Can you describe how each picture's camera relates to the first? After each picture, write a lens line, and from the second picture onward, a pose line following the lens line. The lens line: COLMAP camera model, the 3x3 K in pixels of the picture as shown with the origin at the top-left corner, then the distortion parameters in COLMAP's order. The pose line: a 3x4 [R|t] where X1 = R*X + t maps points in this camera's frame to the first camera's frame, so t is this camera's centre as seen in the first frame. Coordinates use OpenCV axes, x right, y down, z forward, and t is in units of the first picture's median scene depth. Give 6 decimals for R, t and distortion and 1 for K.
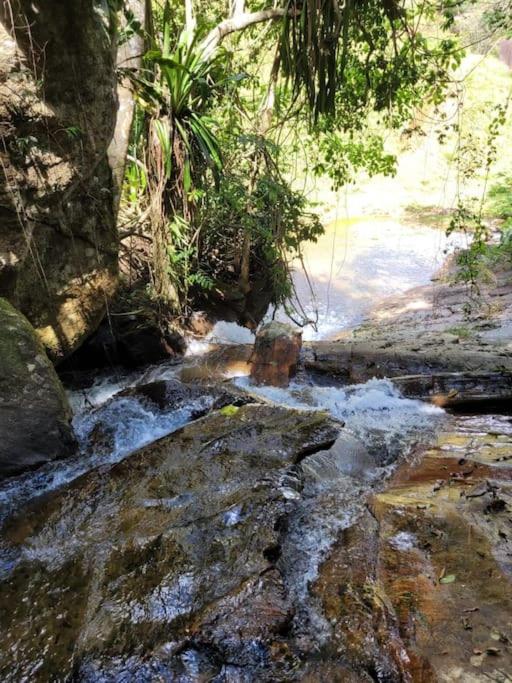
lens RADIAL K [[516.2, 0, 259.6], [0, 516.2, 343.0], [0, 0, 1]] dist [0.029287, 0.002312]
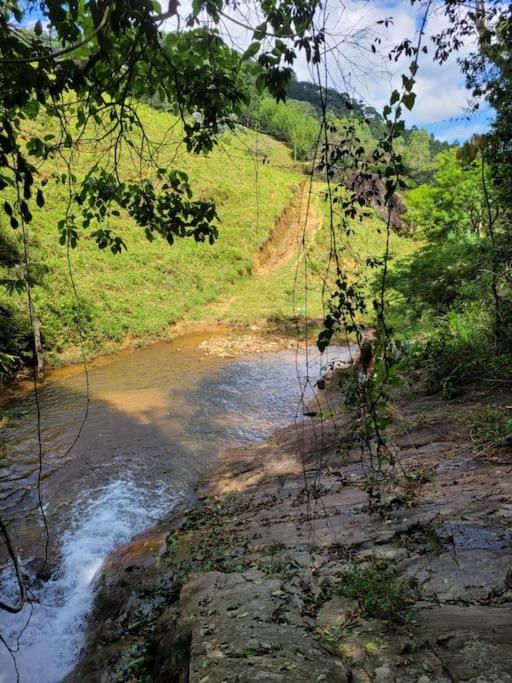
lens RADIAL K [[516.2, 0, 259.6], [0, 516.2, 343.0], [0, 0, 1]] dist [0.029287, 0.002312]
pose [[0.974265, -0.024641, 0.224055, 0.197511], [0.074290, 0.973570, -0.215969, -0.111433], [-0.212811, 0.227056, 0.950346, 0.551719]]
